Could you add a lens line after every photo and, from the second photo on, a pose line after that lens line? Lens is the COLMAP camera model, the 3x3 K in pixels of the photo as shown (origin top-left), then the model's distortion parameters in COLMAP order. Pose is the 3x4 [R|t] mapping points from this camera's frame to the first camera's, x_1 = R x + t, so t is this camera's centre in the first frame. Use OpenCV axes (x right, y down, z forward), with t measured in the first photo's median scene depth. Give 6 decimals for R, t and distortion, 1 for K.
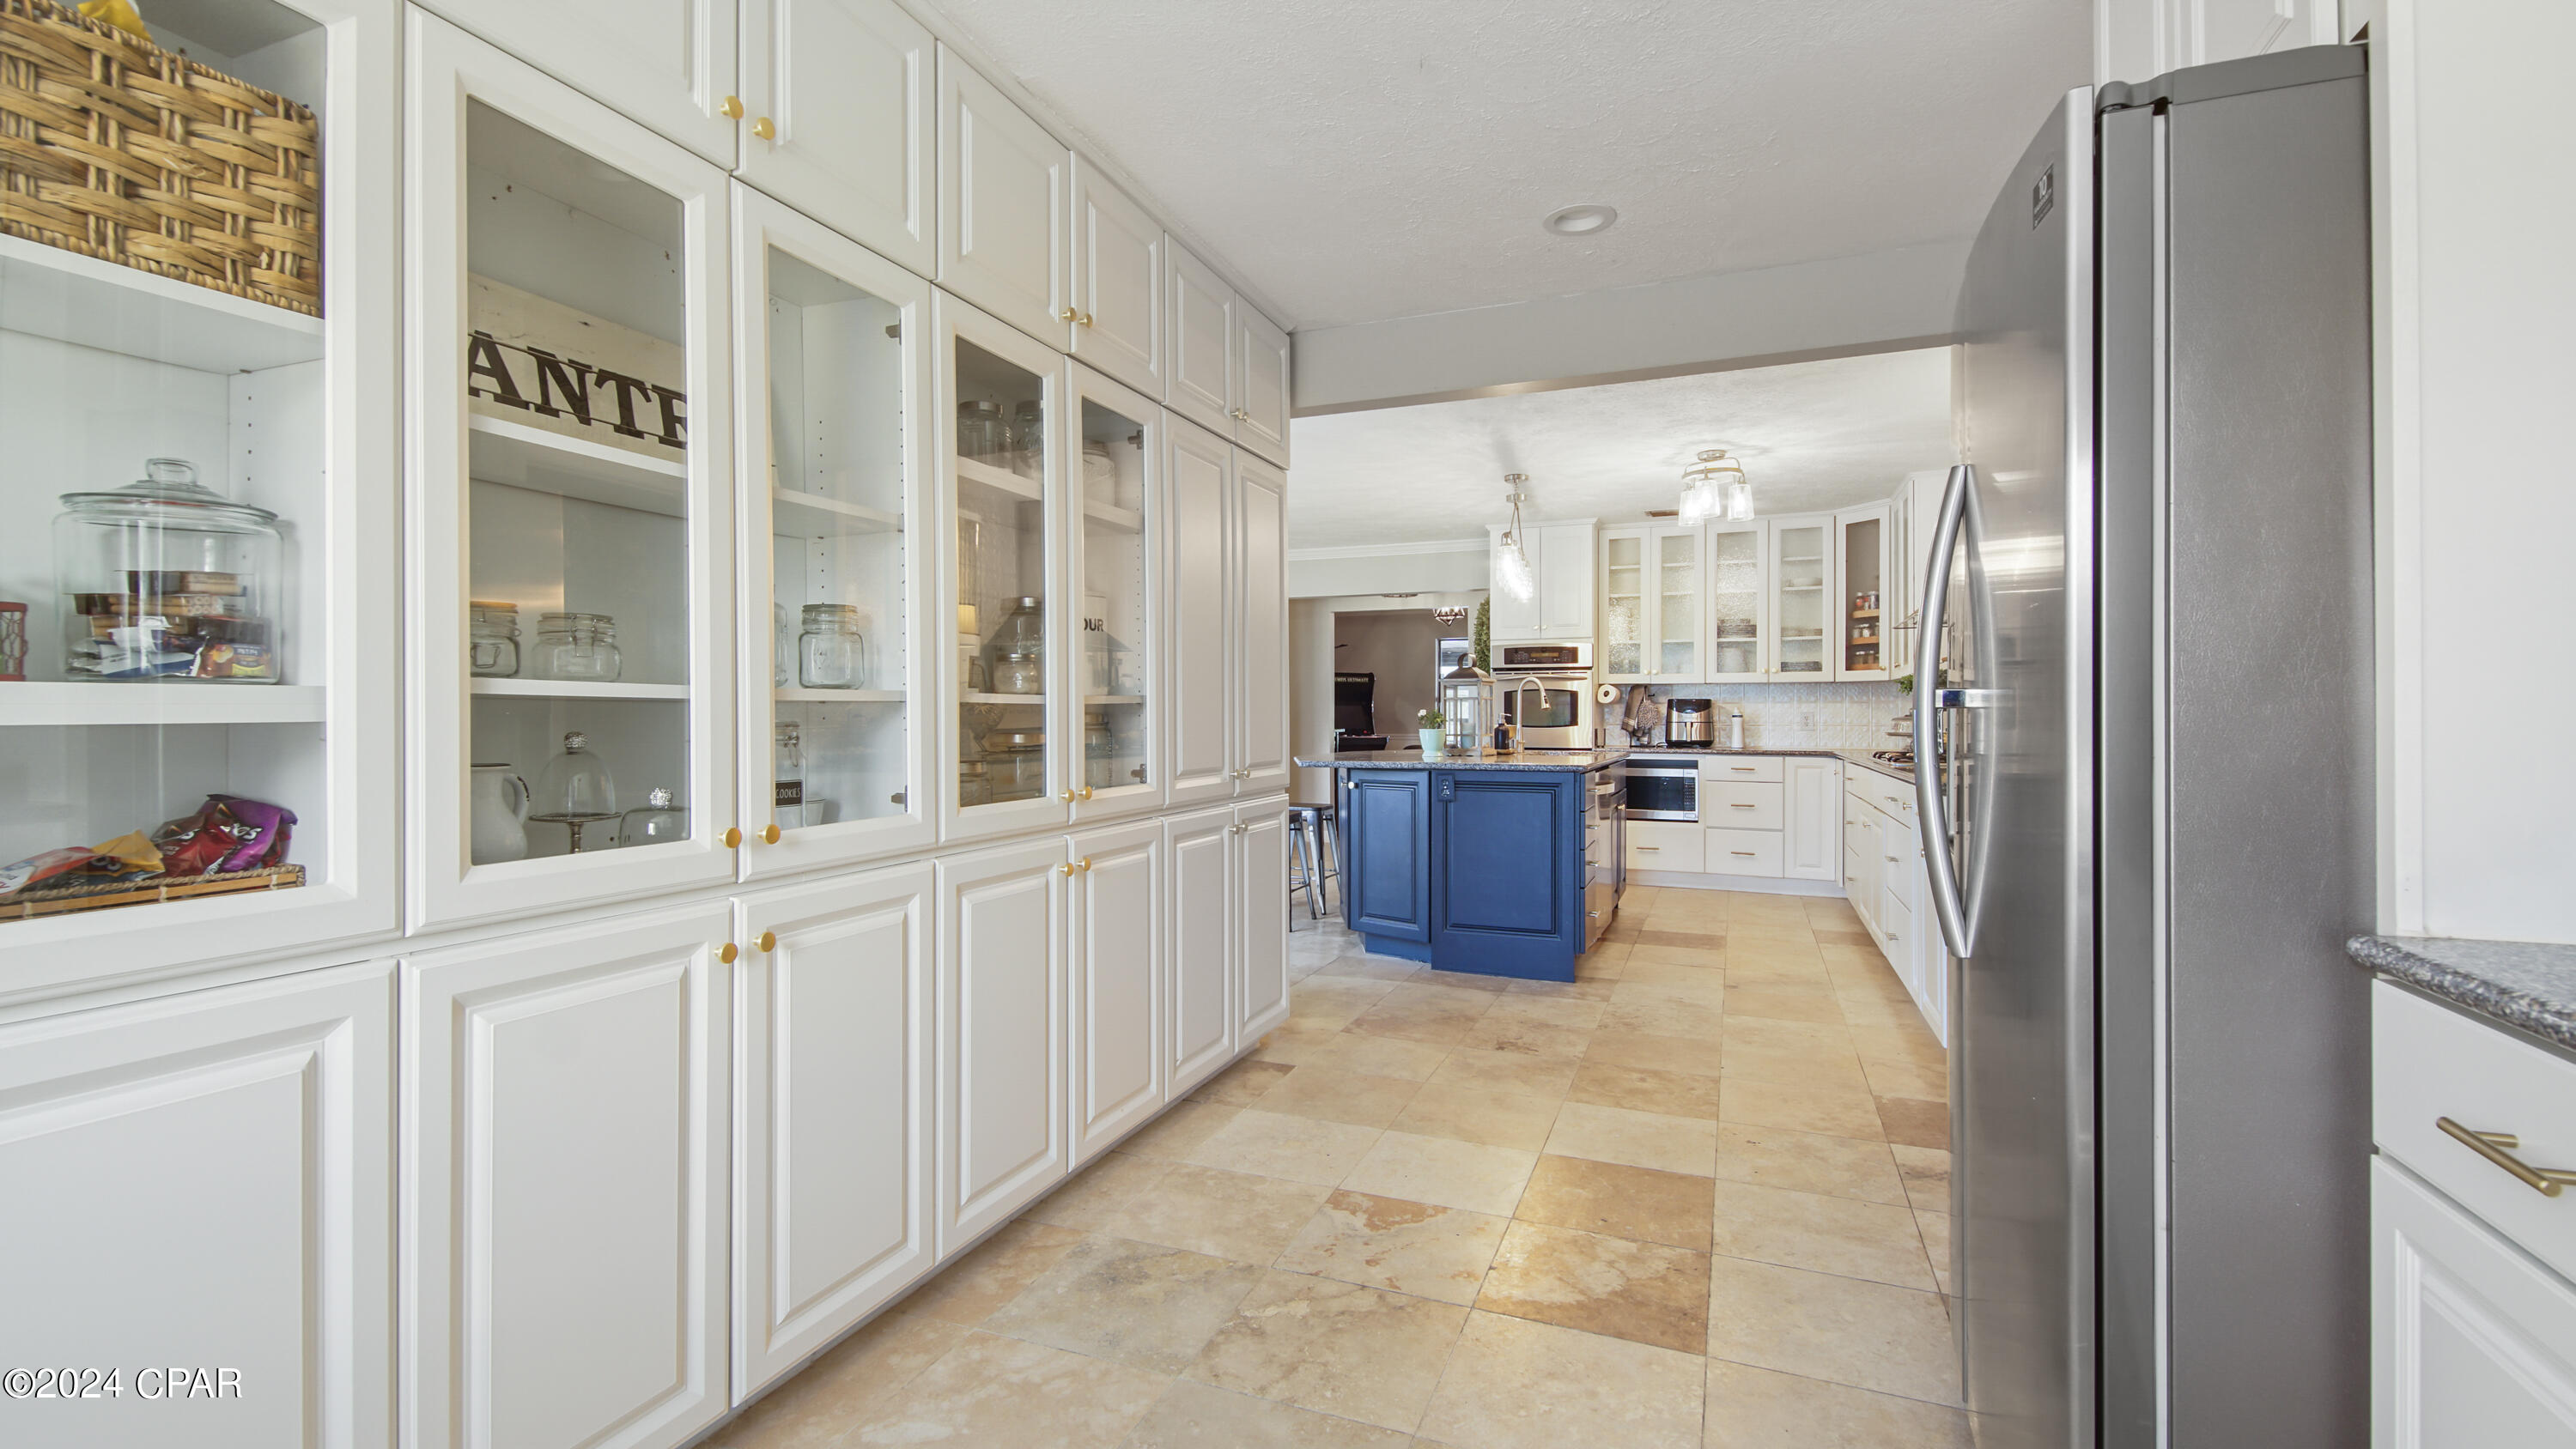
lens RADIAL K [[1125.0, 0, 1252.5], [0, 1125.0, 725.1], [0, 0, 1]] dist [0.026926, -0.016908]
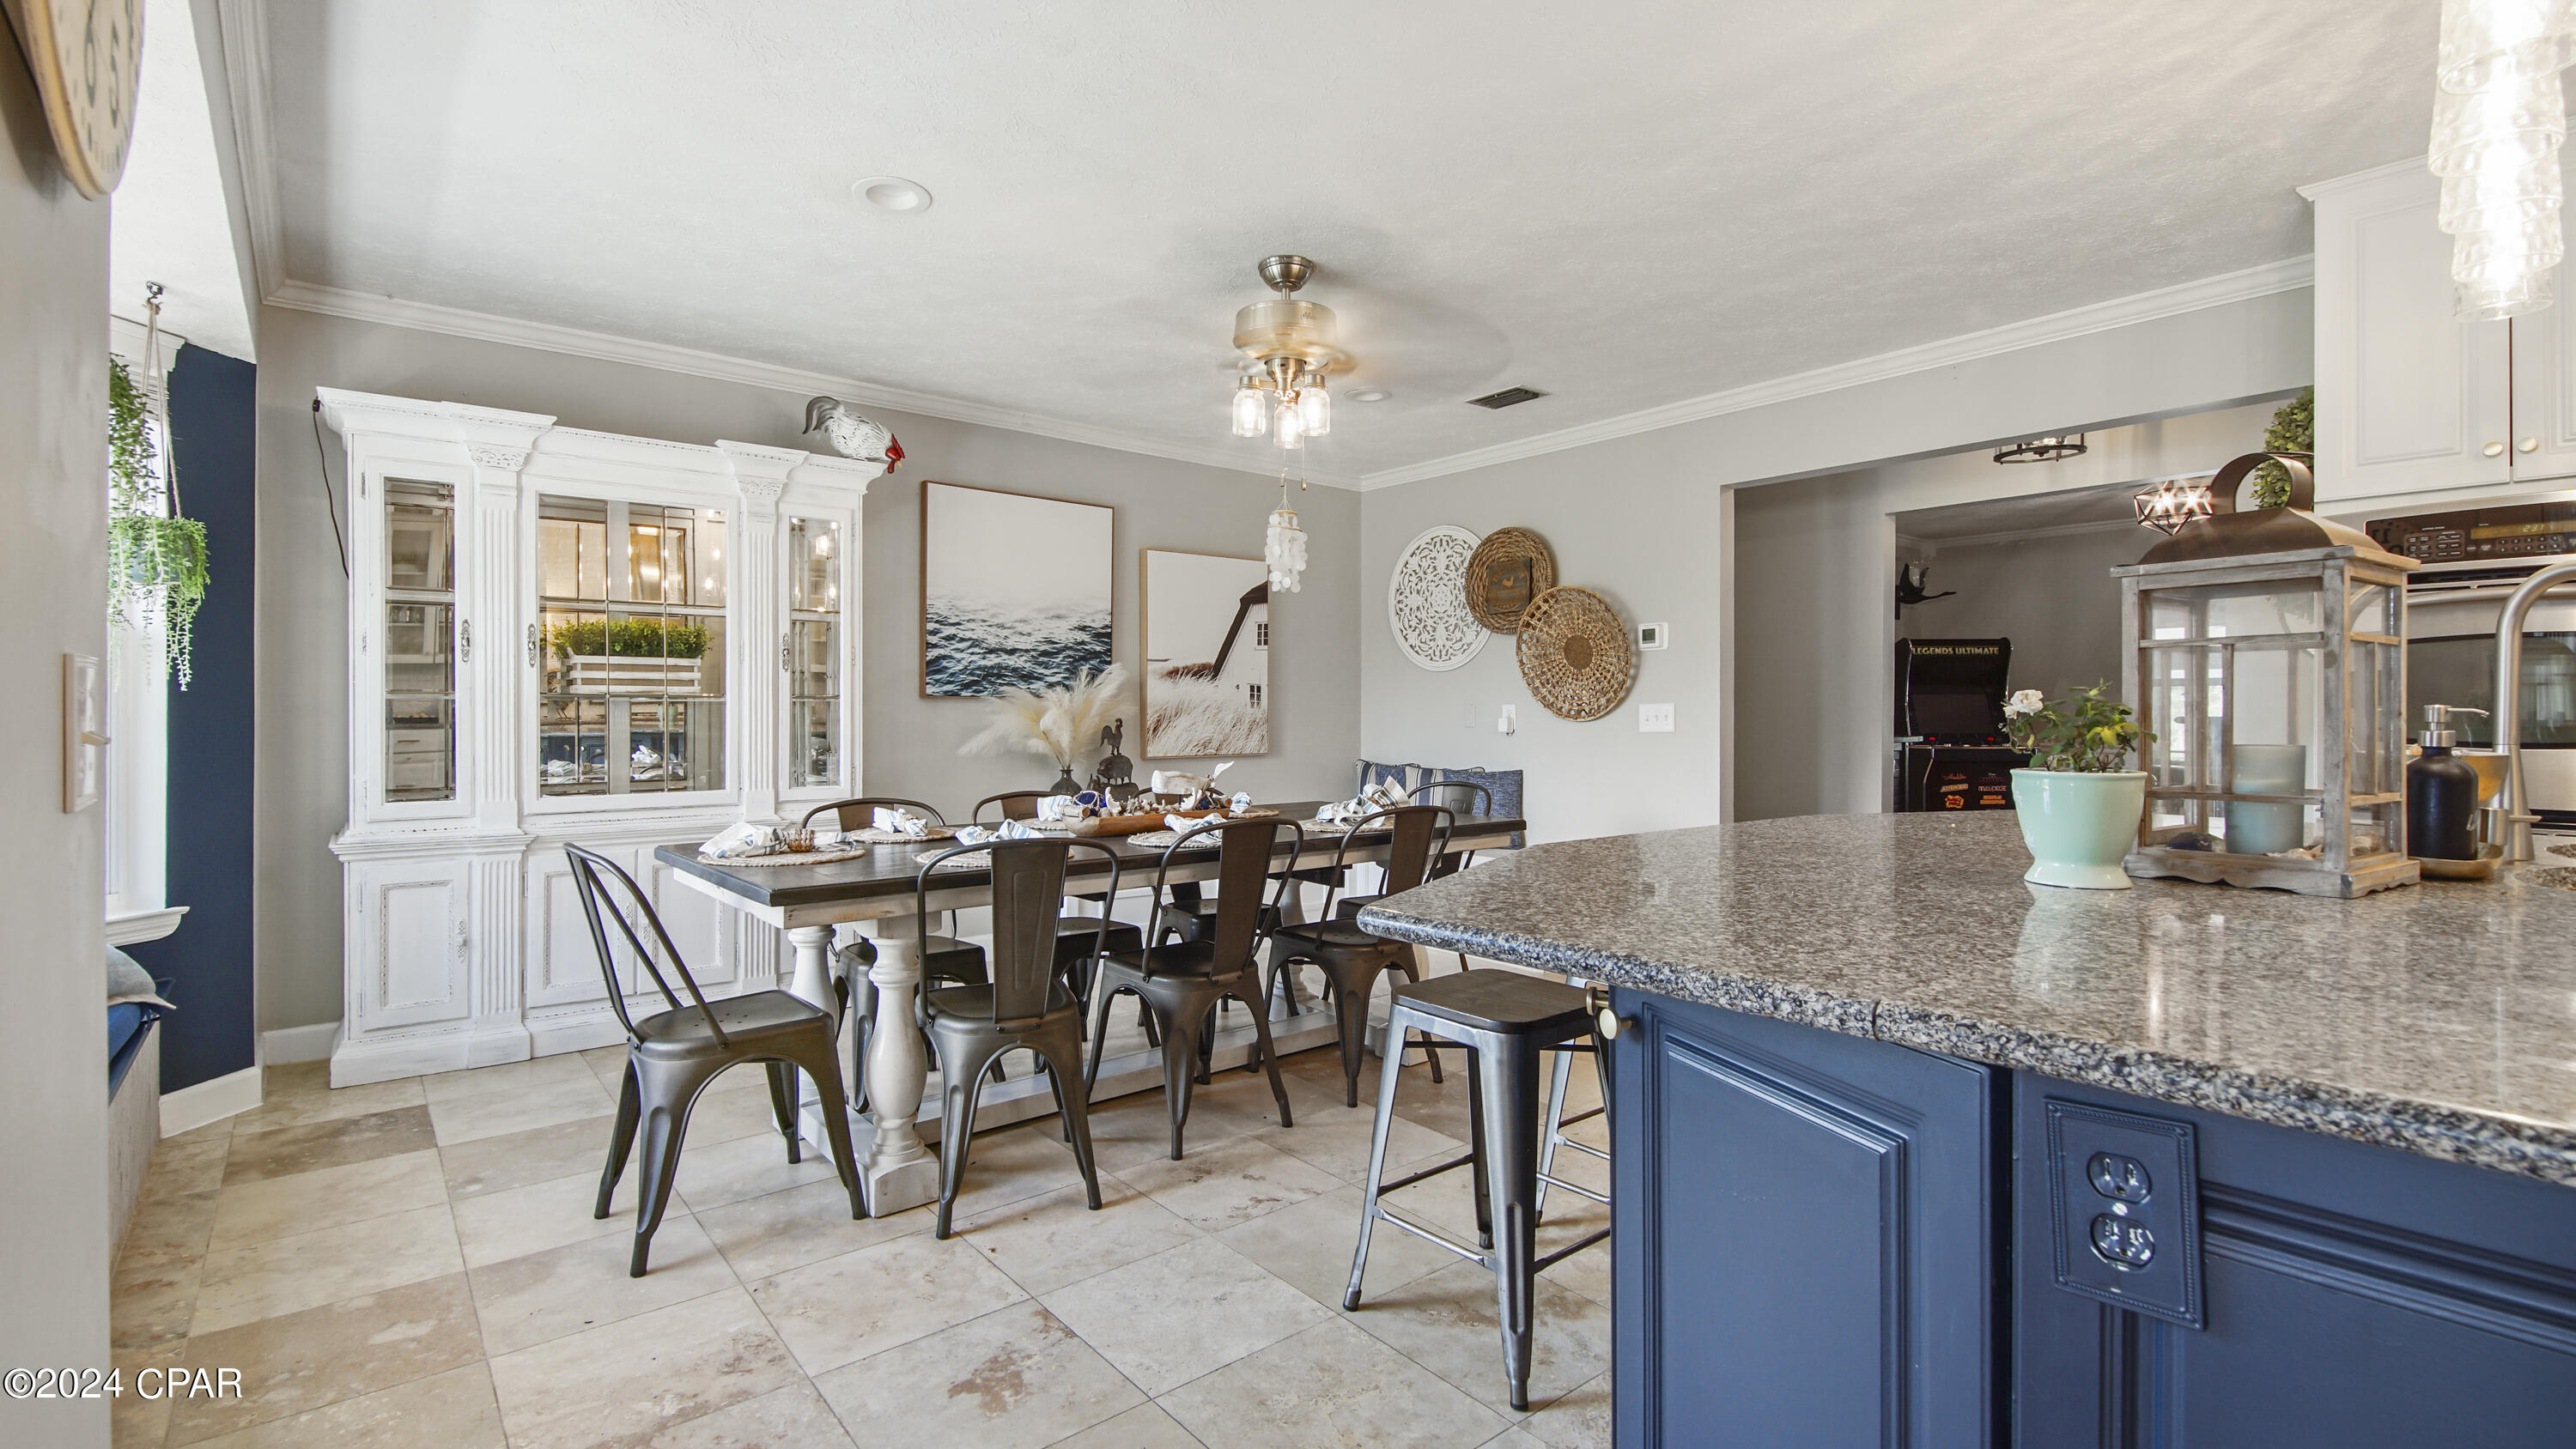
lens RADIAL K [[1125.0, 0, 1272.4], [0, 1125.0, 732.7], [0, 0, 1]] dist [0.026926, -0.016908]
pose [[0.881196, 0.010287, -0.472639, 0.094132], [-0.004972, 0.999910, 0.012492, -0.005129], [0.472724, -0.008658, 0.881168, 0.540429]]
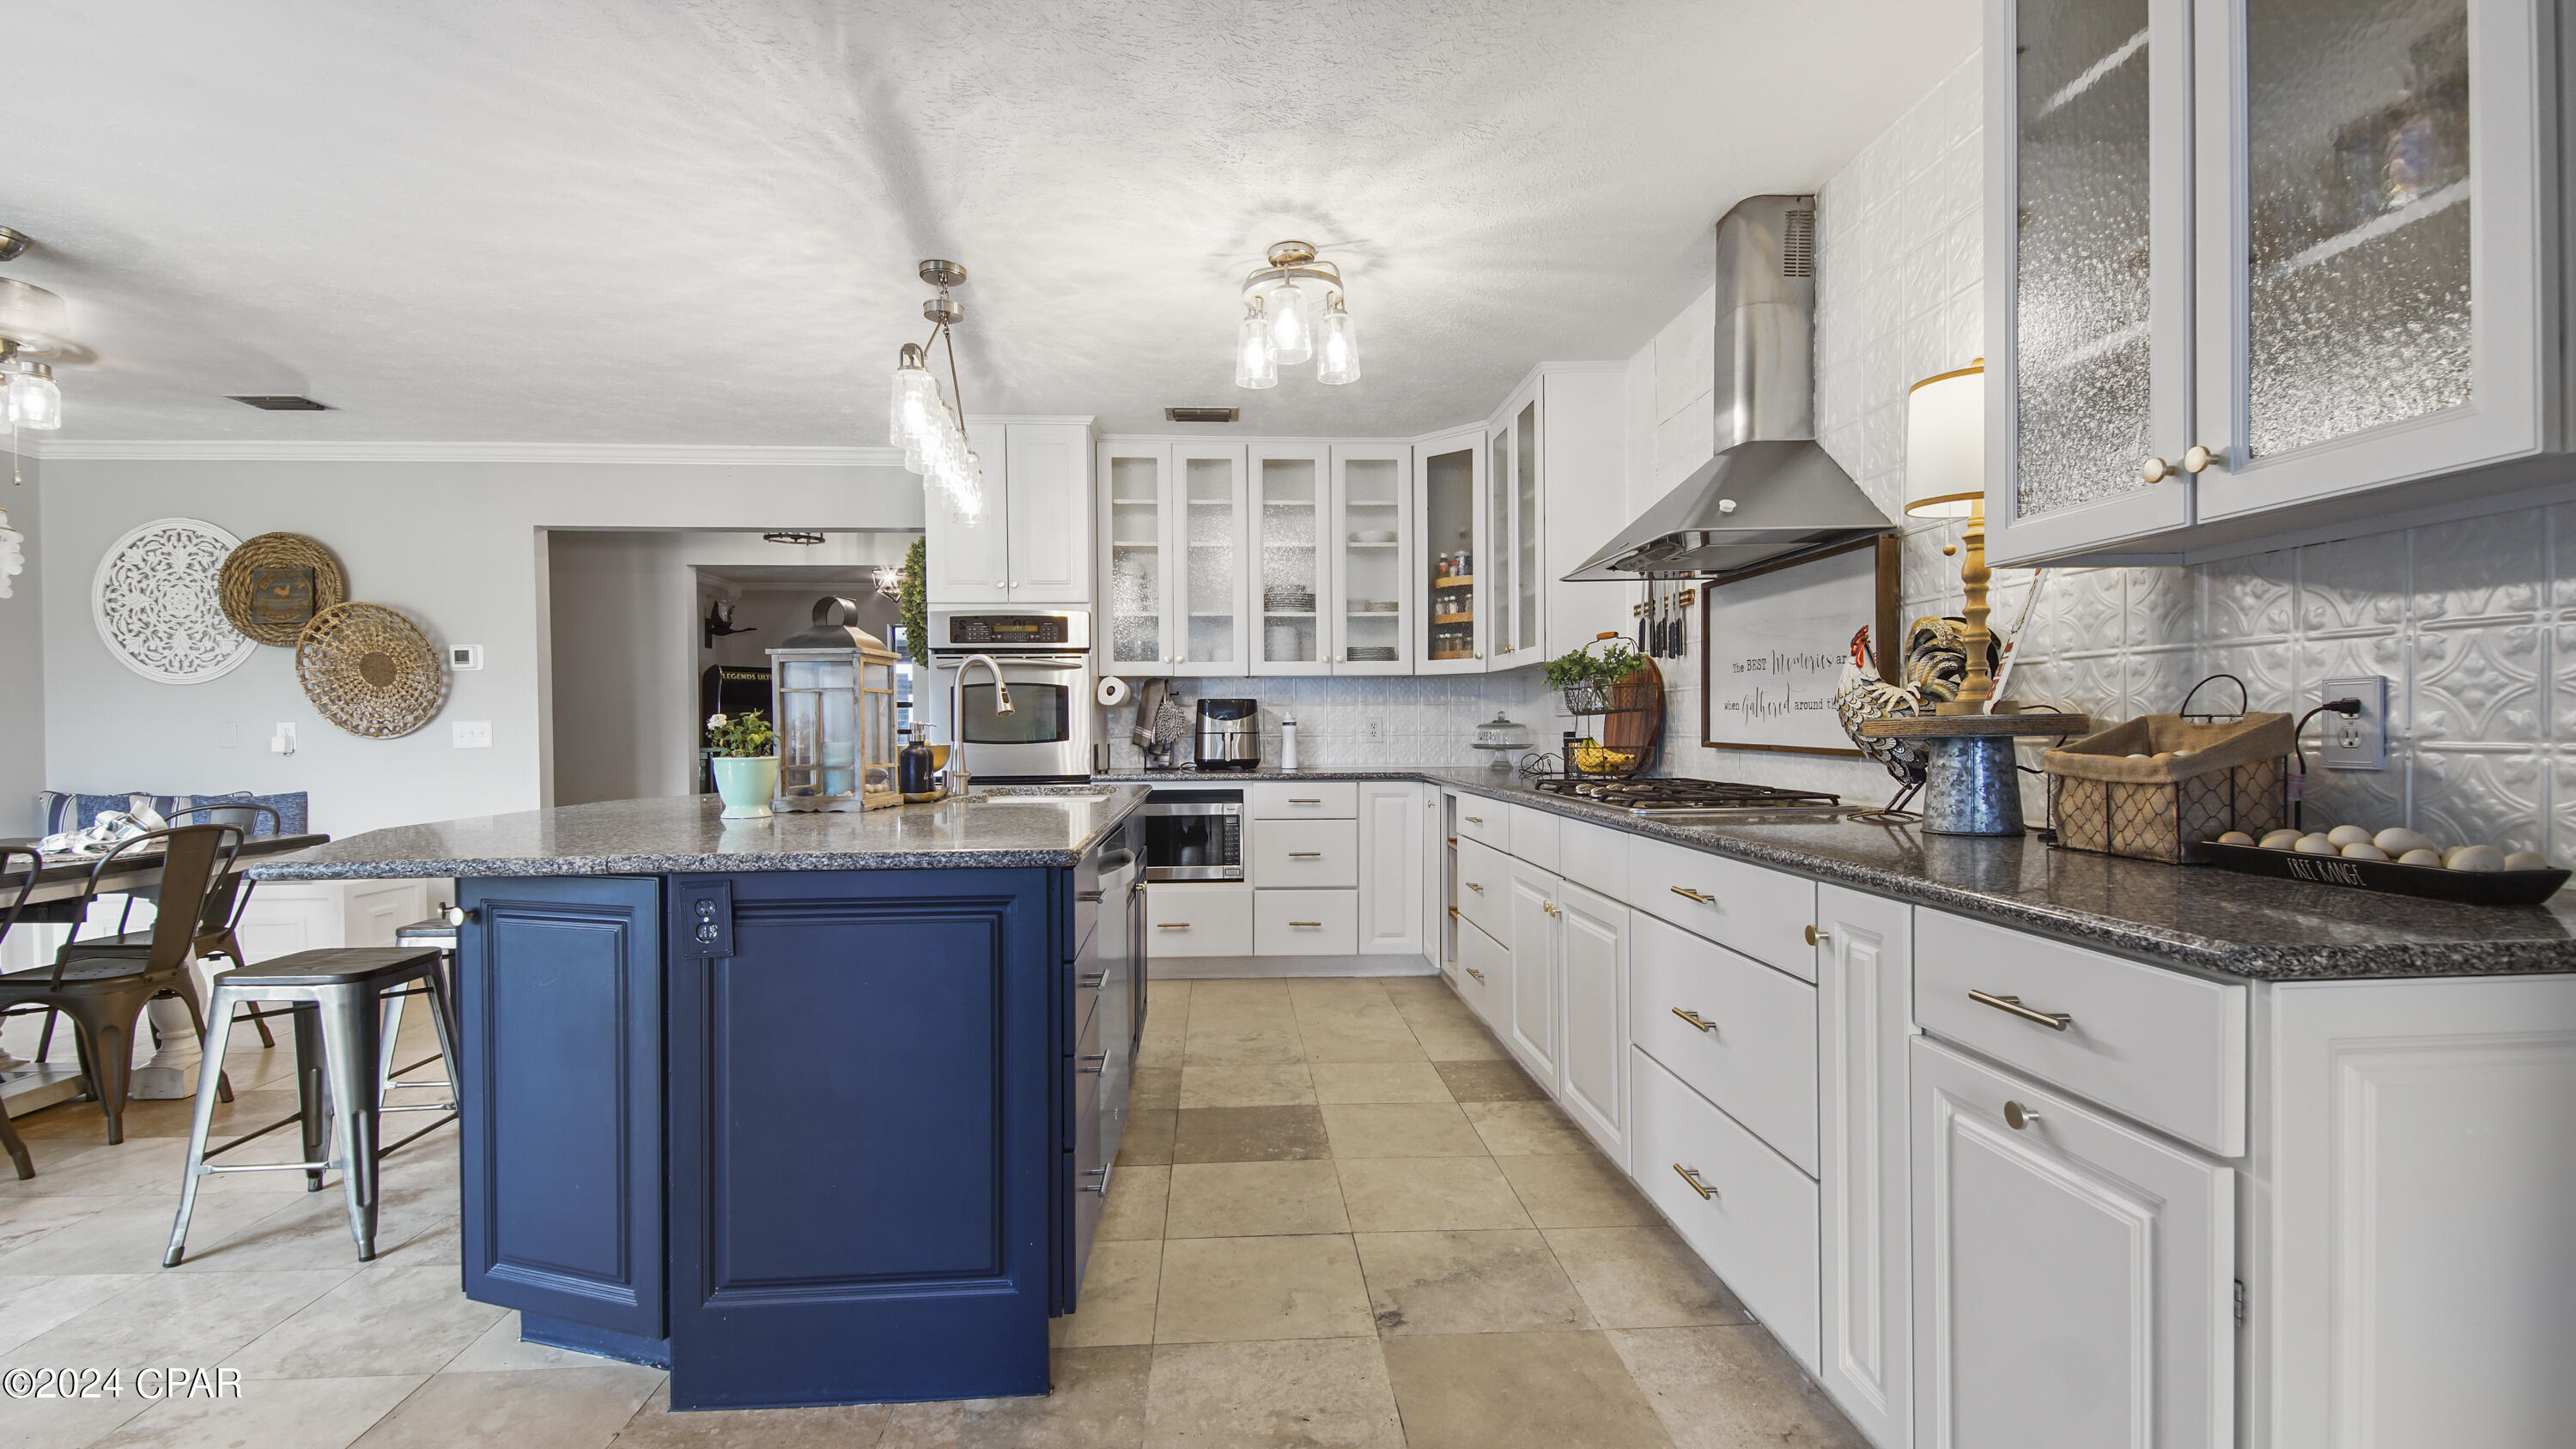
lens RADIAL K [[1125.0, 0, 1291.5], [0, 1125.0, 725.4], [0, 0, 1]] dist [0.026926, -0.016908]
pose [[0.893019, -0.007211, 0.449961, 0.115910], [0.010634, 0.999931, -0.005081, -0.003449], [-0.449893, 0.009323, 0.893034, 0.378564]]
